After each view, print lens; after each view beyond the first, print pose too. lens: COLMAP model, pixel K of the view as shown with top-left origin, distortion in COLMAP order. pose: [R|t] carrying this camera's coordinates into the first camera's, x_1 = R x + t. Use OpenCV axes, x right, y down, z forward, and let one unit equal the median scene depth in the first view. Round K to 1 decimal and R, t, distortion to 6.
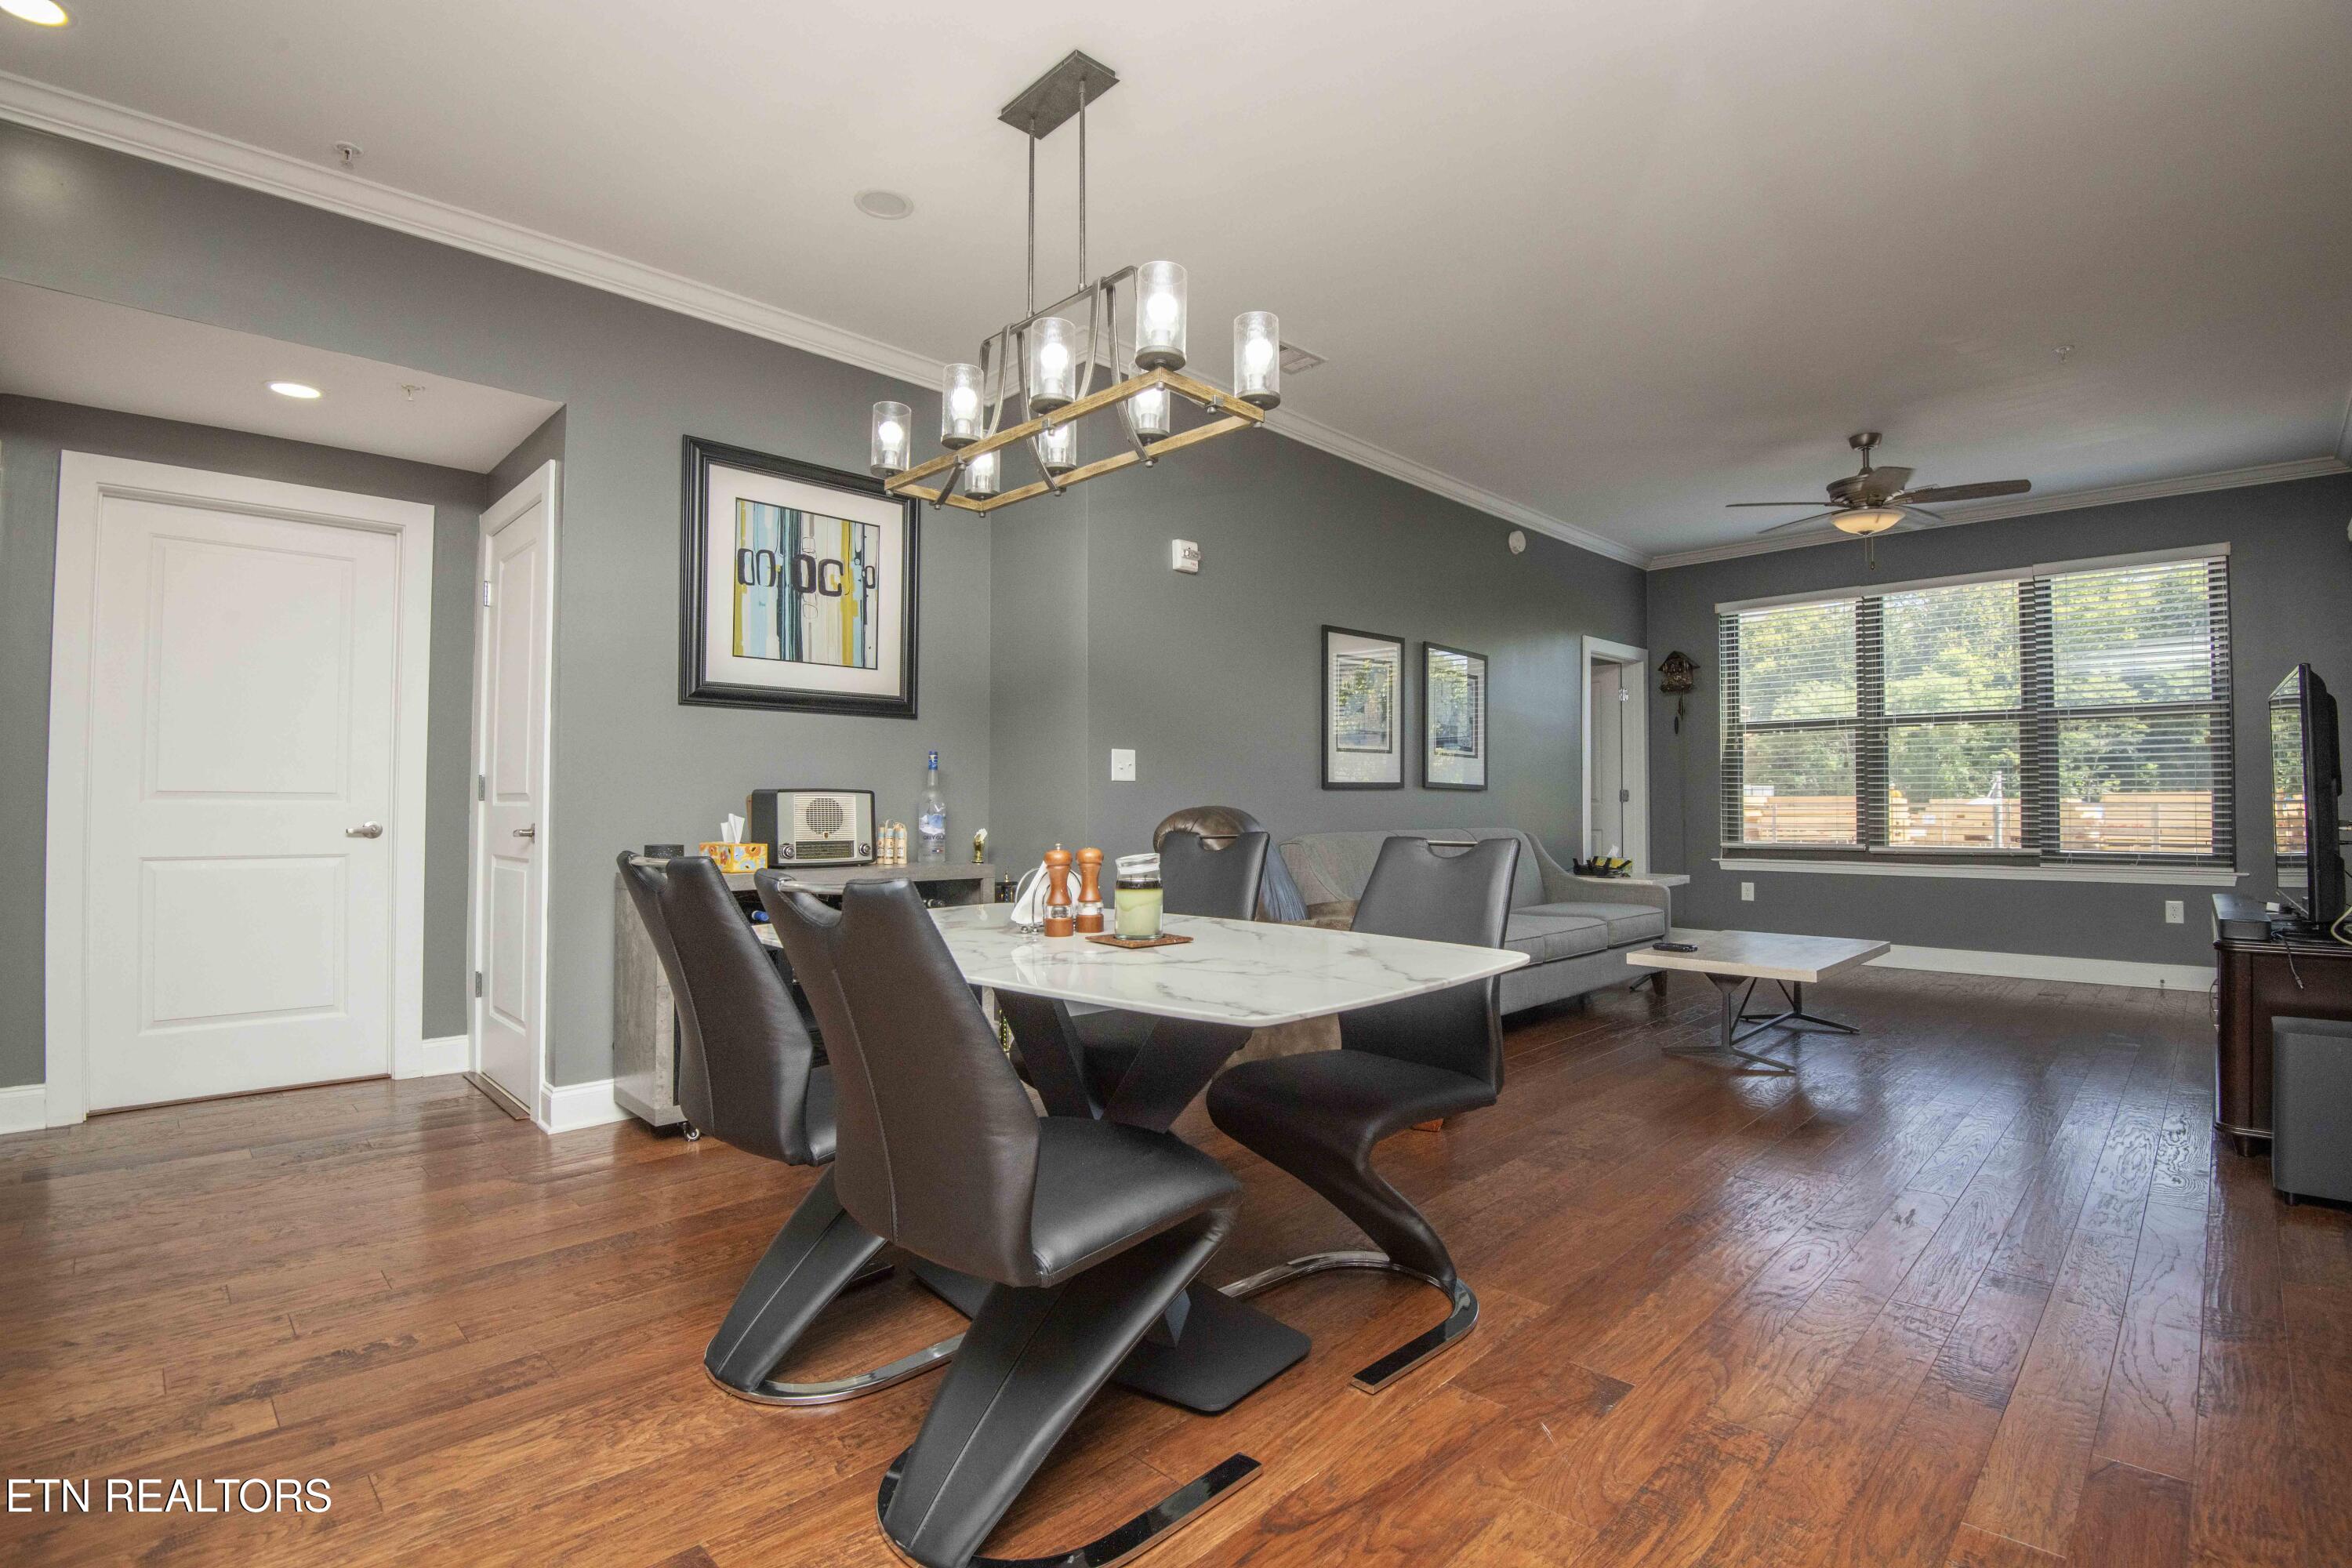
lens RADIAL K [[1073.8, 0, 1150.1], [0, 1073.8, 760.0], [0, 0, 1]] dist [-0.001635, -0.014643]
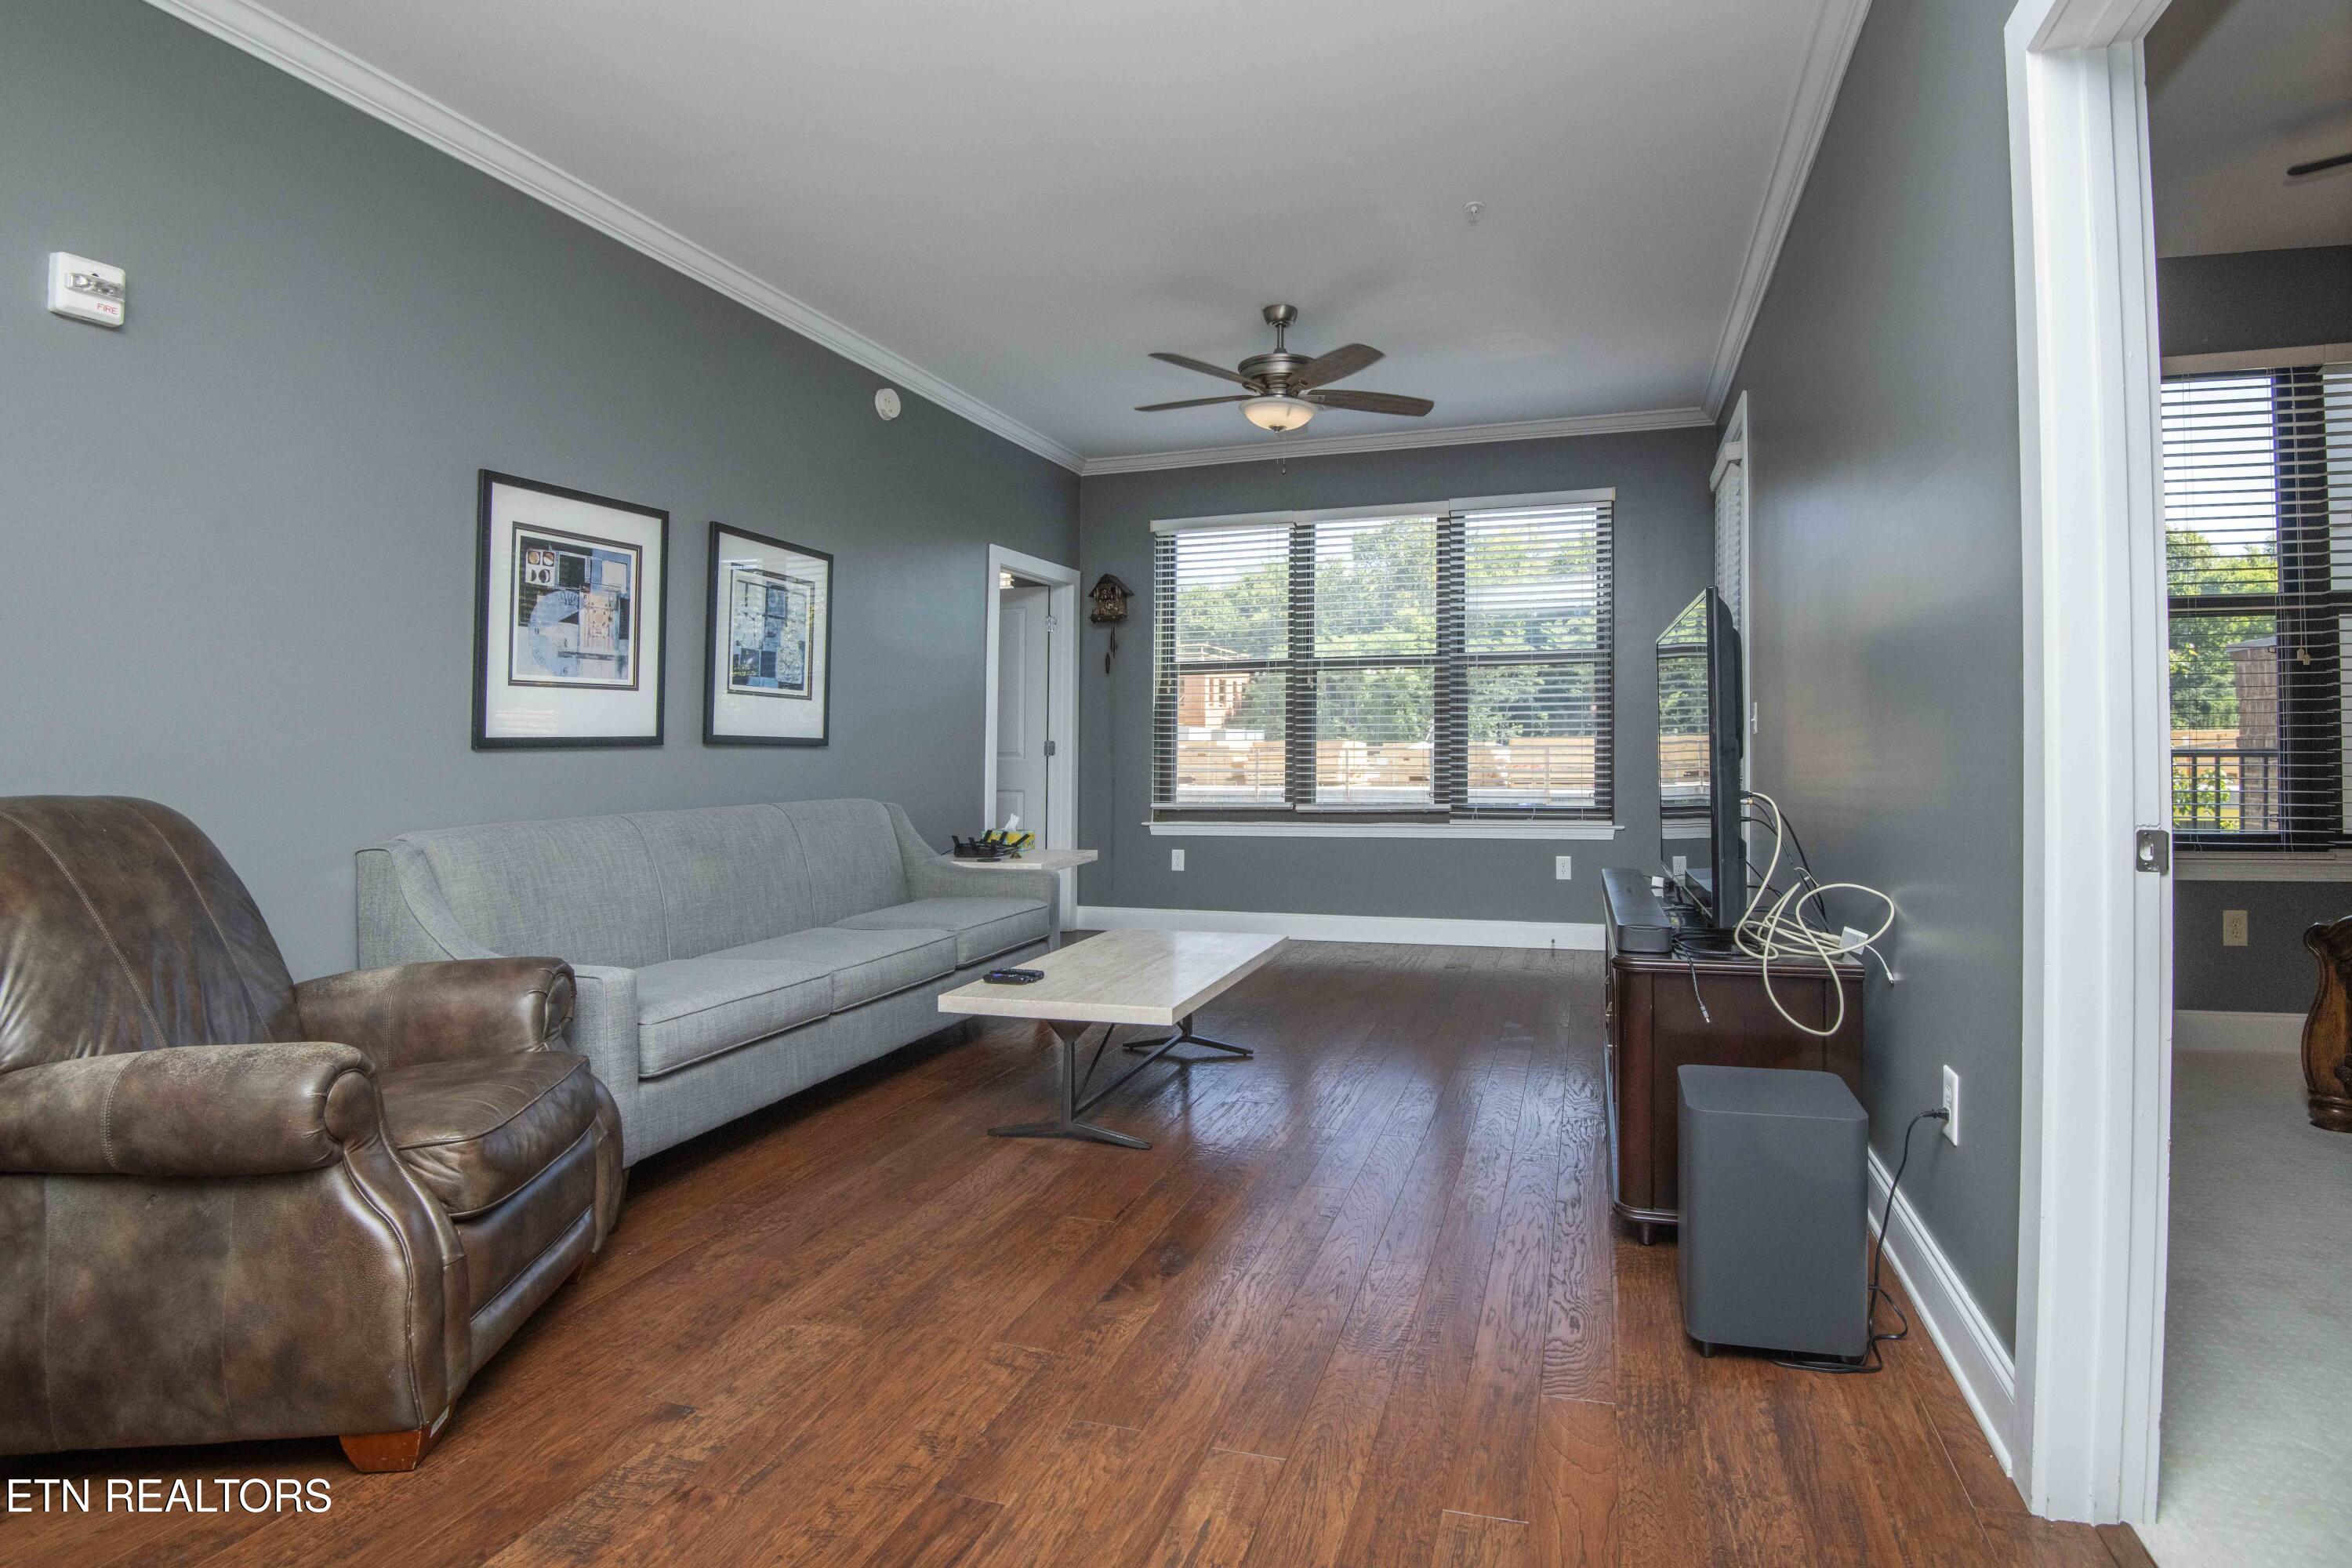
lens RADIAL K [[1156.9, 0, 1258.0], [0, 1156.9, 717.5], [0, 0, 1]] dist [0.000030, -0.000337]
pose [[0.870449, 0.003540, 0.492247, 0.185761], [-0.009551, 0.999907, 0.009698, -0.000332], [-0.492167, -0.013143, 0.870402, 0.198276]]
